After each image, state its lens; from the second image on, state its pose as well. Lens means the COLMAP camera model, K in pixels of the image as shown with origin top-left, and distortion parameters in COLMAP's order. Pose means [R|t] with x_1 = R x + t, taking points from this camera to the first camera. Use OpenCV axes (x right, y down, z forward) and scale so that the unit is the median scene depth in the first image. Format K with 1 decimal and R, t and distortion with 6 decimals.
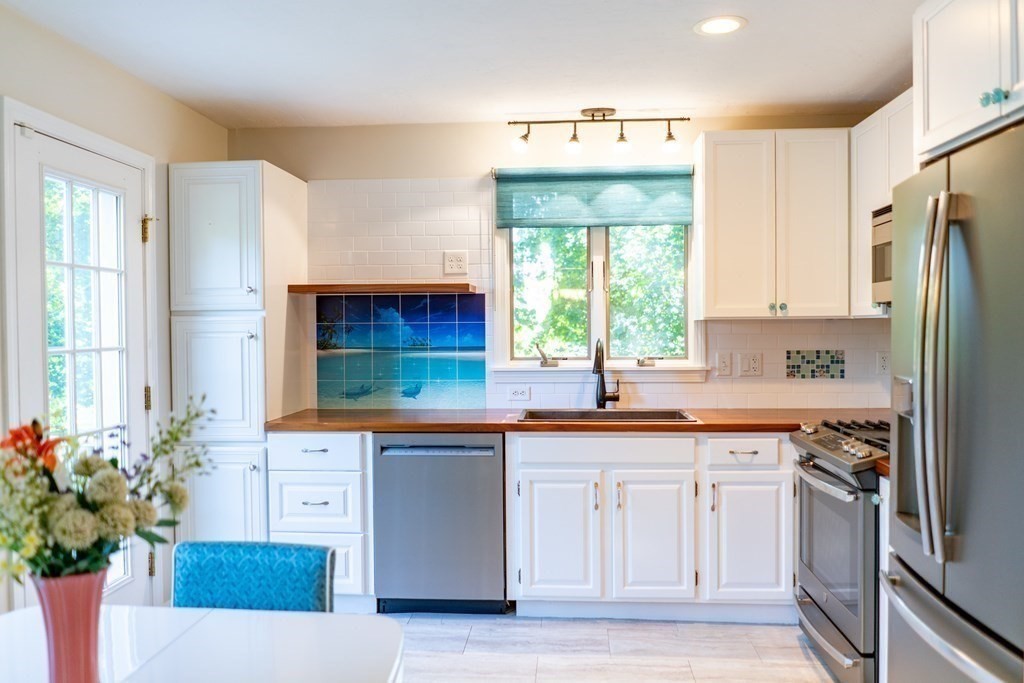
lens RADIAL K [[802.4, 0, 512.0], [0, 802.4, 341.5], [0, 0, 1]] dist [-0.007468, 0.001779]
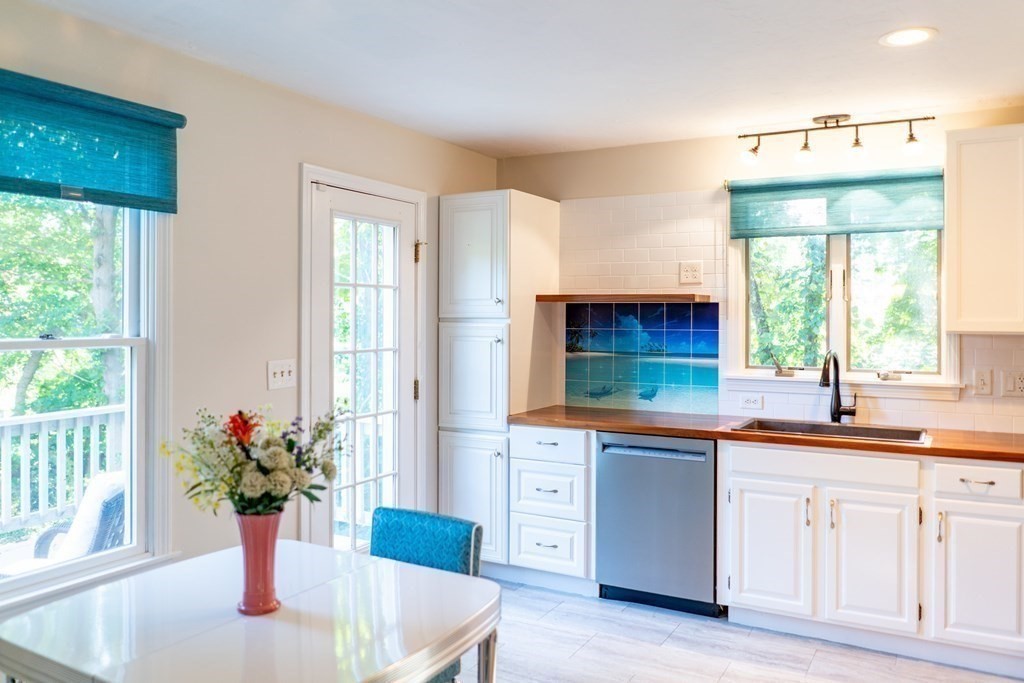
lens RADIAL K [[823.9, 0, 509.2], [0, 823.9, 311.2], [0, 0, 1]] dist [0.002766, 0.004223]
pose [[0.907008, 0.008984, -0.421017, 0.190938], [-0.019397, 0.999603, -0.020459, -0.024963], [0.420666, 0.026723, 0.906822, -0.077648]]
